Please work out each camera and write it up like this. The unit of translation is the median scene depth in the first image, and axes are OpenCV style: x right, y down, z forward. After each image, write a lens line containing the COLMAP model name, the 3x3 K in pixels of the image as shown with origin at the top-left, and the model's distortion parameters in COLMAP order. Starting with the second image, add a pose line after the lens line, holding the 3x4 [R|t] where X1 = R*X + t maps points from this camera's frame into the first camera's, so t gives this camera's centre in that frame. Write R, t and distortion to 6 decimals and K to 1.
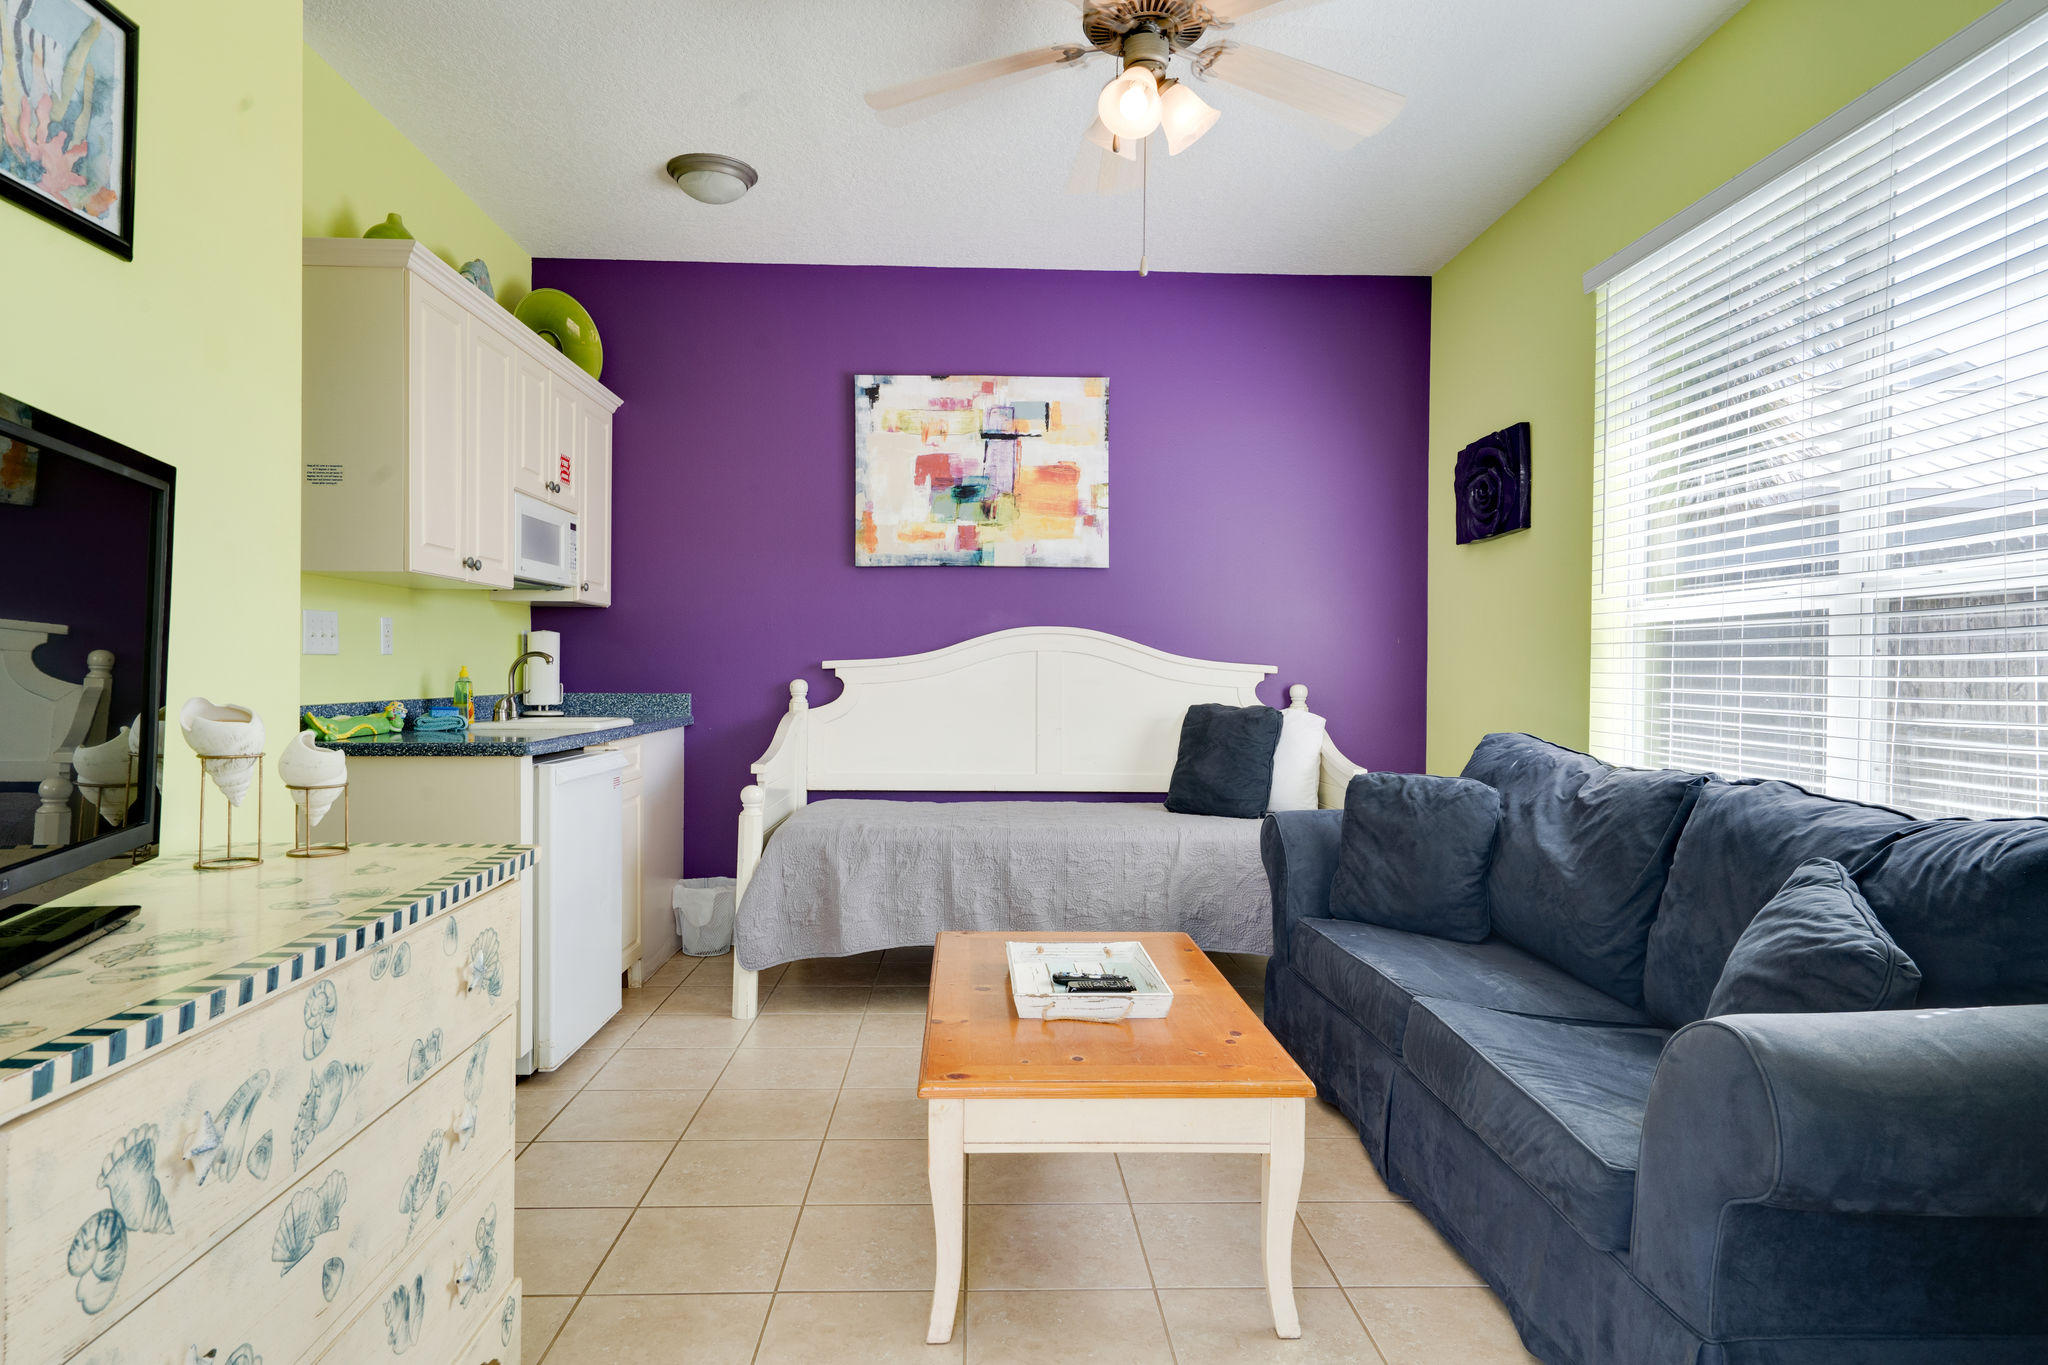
lens RADIAL K [[1040.2, 0, 1024.0], [0, 1040.2, 682.5], [0, 0, 1]] dist [-0.000069, -0.000101]
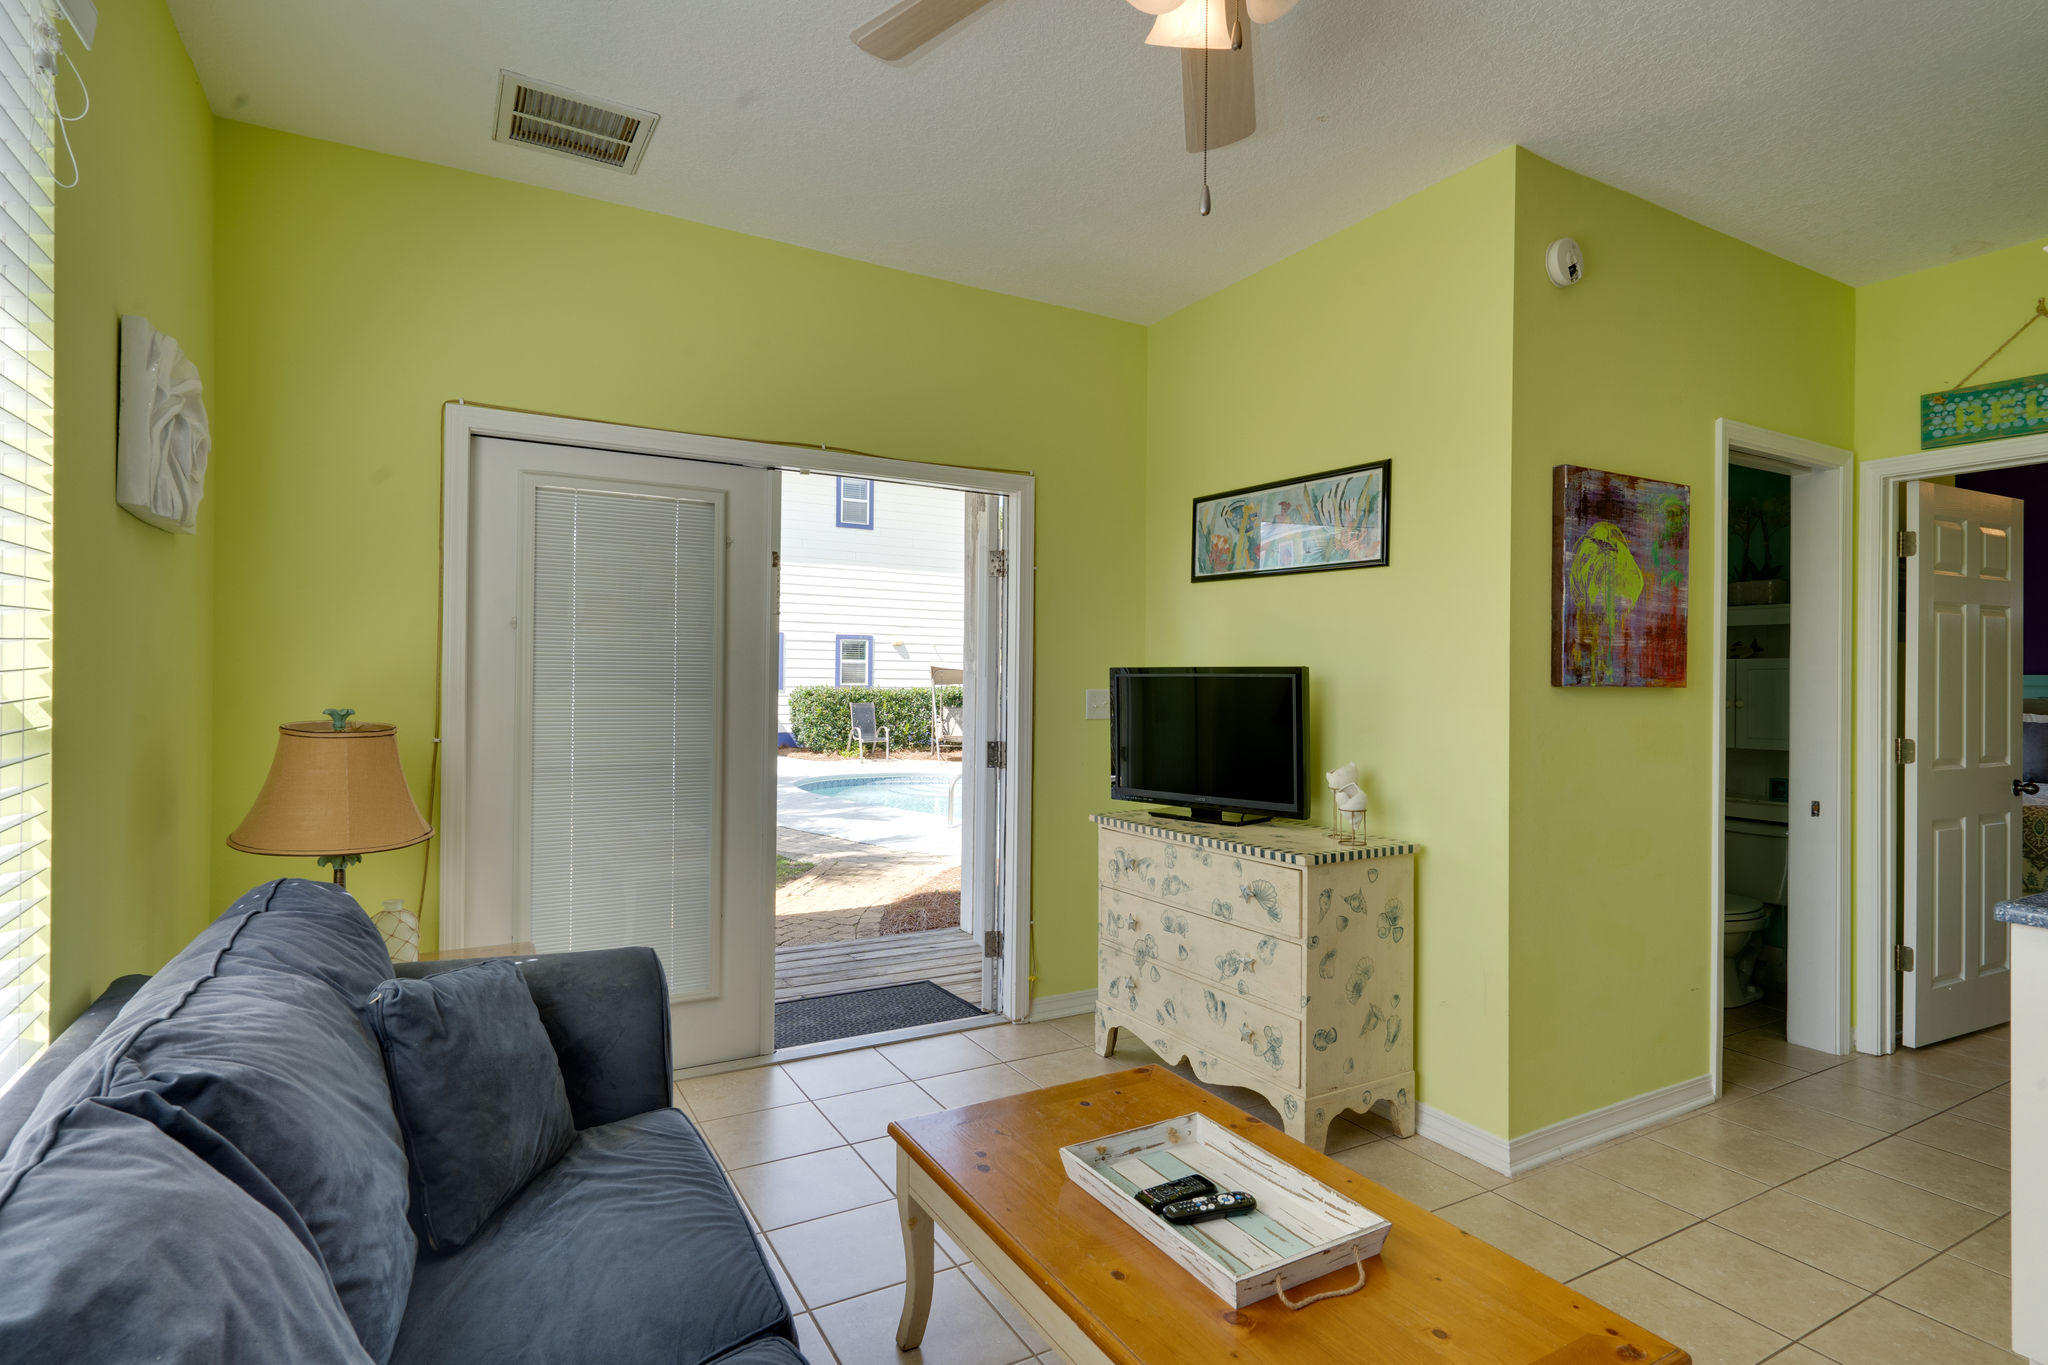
lens RADIAL K [[1040.2, 0, 1024.0], [0, 1040.2, 682.5], [0, 0, 1]] dist [-0.000069, -0.000101]
pose [[-0.886035, -0.020604, -0.463161, 1.131036], [-0.024209, 0.999705, 0.001839, -0.186978], [0.462987, 0.012842, -0.886272, 3.468109]]
